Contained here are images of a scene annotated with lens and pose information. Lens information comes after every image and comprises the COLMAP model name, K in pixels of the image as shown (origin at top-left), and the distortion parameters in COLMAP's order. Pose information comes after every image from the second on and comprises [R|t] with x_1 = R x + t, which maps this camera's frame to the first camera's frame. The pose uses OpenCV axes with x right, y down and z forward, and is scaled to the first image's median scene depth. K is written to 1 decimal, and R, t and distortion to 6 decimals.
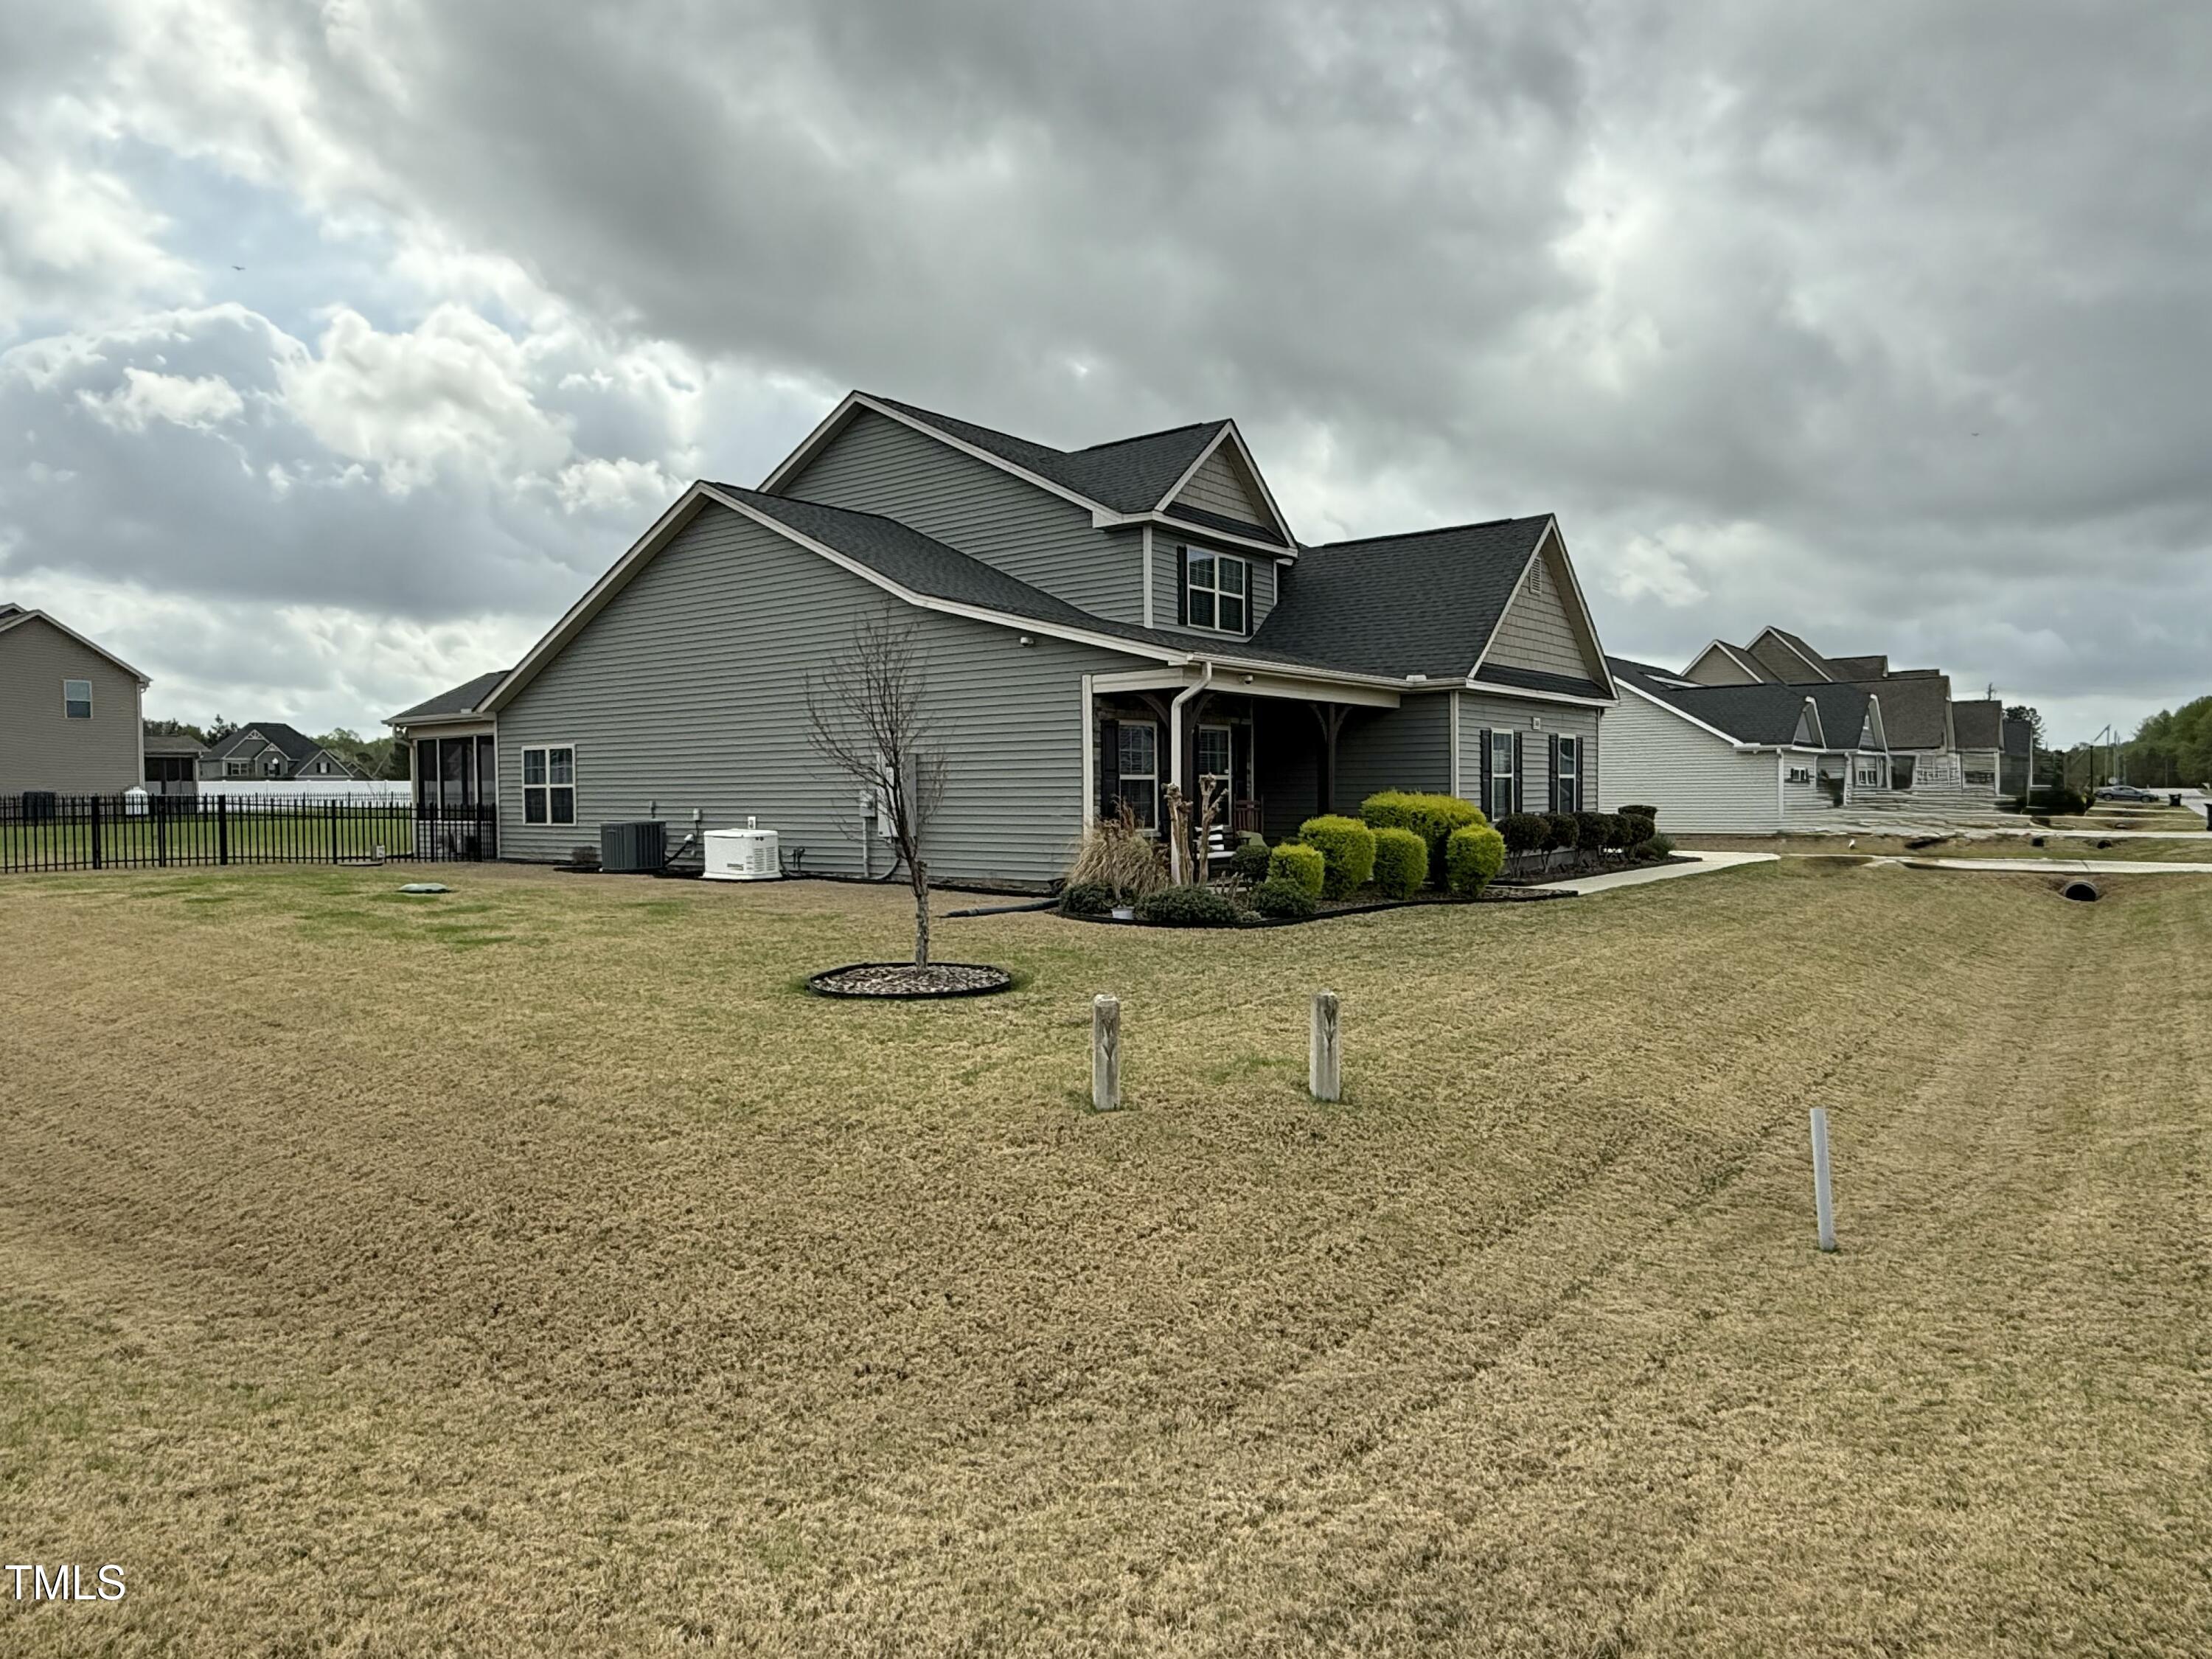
lens RADIAL K [[1383.8, 0, 1112.9], [0, 1383.8, 810.7], [0, 0, 1]] dist [0.002313, 0.000778]
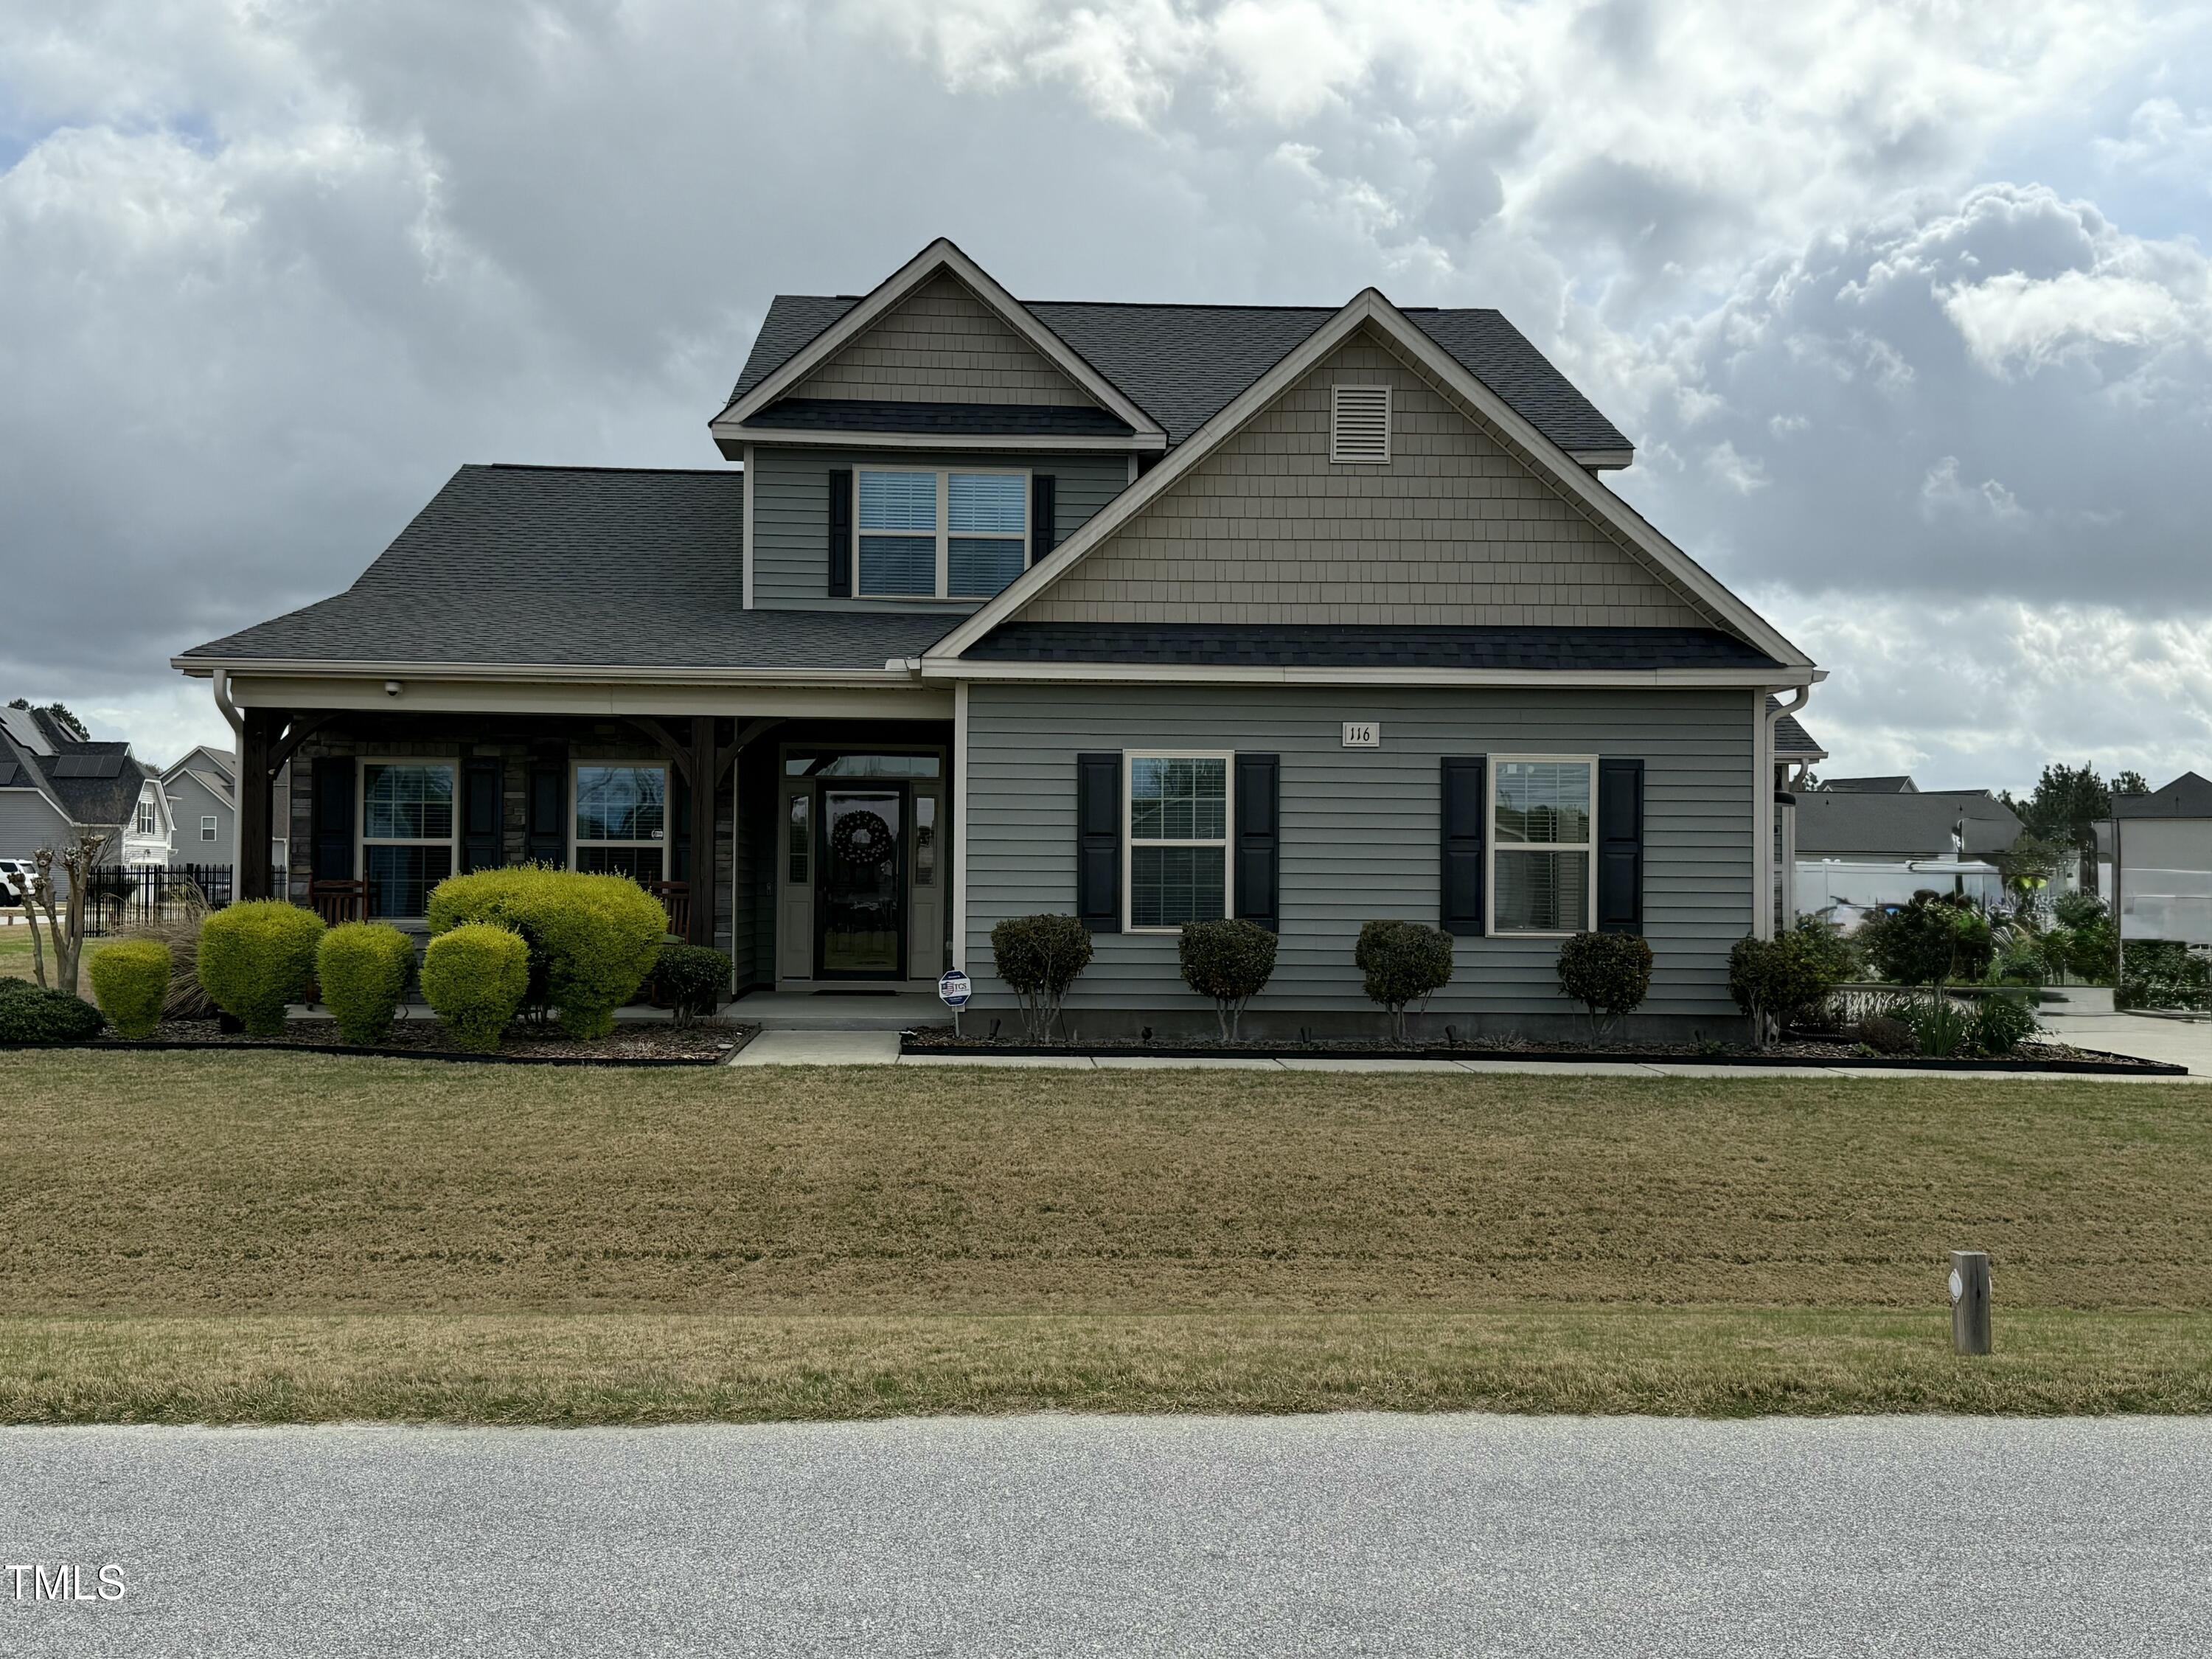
lens RADIAL K [[2194.6, 0, 1103.1], [0, 2194.6, 834.2], [0, 0, 1]] dist [0.105592, -0.173293]
pose [[0.642031, -0.003493, -0.766671, 0.896786], [-0.025957, 0.999317, -0.026290, -0.007094], [0.766239, 0.036779, 0.641502, 0.483596]]
